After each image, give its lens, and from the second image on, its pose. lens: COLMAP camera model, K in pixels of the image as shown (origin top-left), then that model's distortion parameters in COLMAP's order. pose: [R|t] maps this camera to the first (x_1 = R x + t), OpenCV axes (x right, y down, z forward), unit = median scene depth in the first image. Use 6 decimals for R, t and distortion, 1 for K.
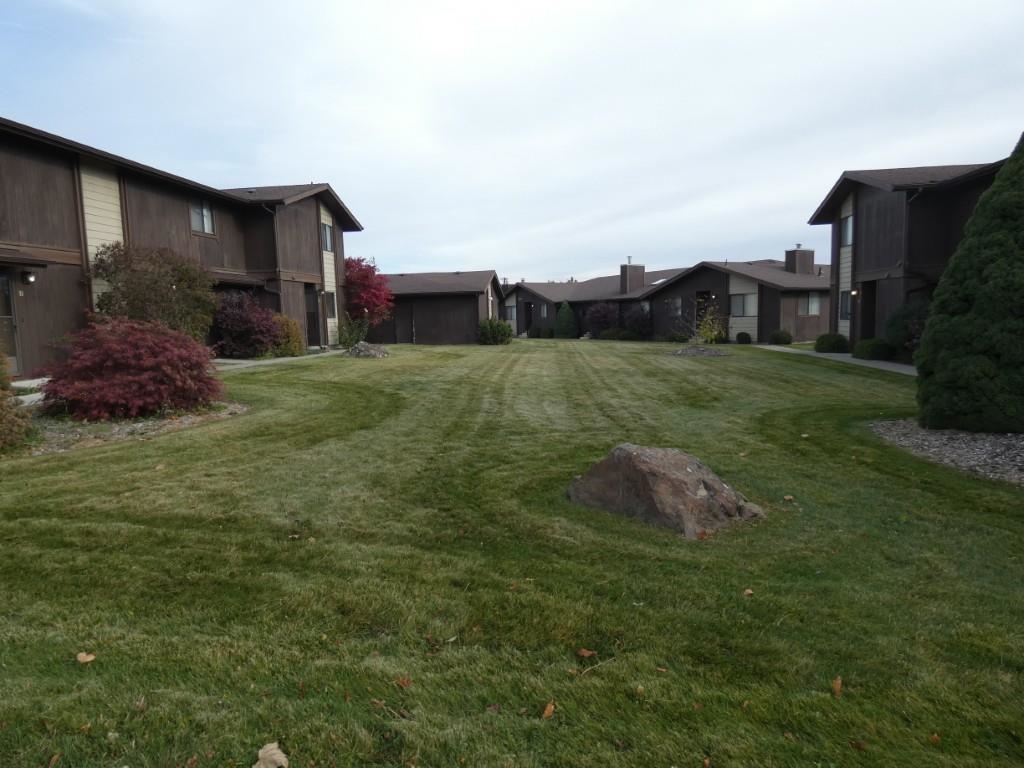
lens RADIAL K [[613.0, 0, 510.5], [0, 613.0, 380.4], [0, 0, 1]] dist [0.002597, 0.002042]
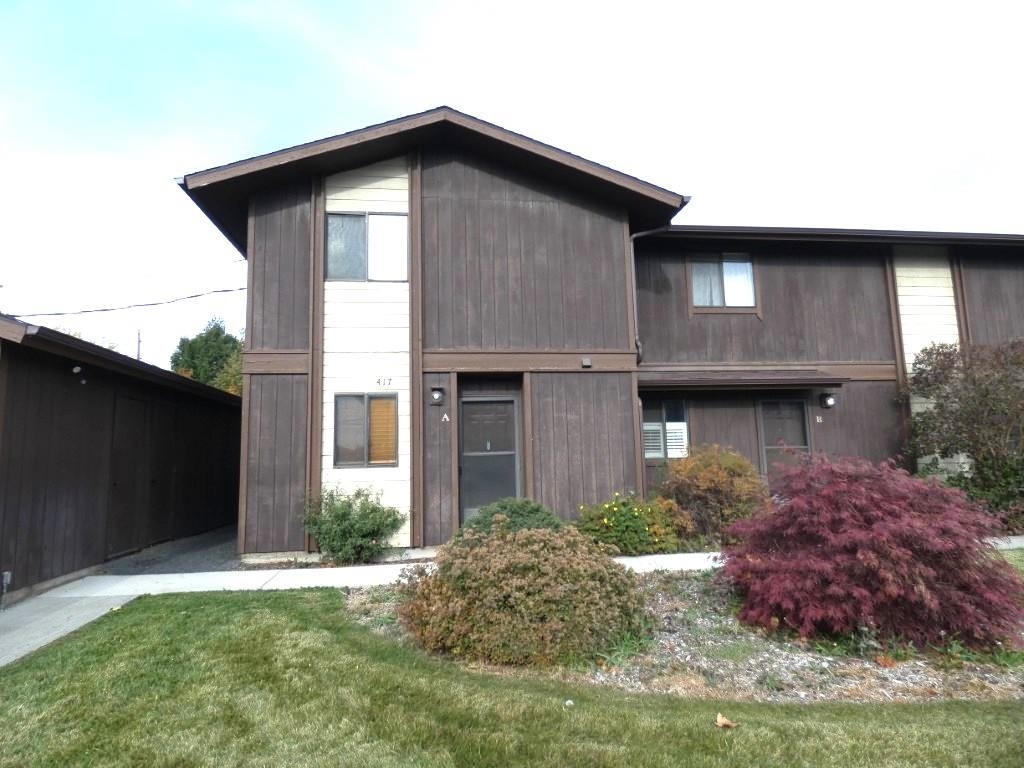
lens RADIAL K [[613.0, 0, 510.5], [0, 613.0, 380.4], [0, 0, 1]] dist [0.002597, 0.002042]
pose [[0.264146, -0.102957, -0.958972, -0.081968], [-0.086298, 0.987775, -0.129820, -0.046112], [0.960614, 0.117049, 0.252031, 0.359319]]
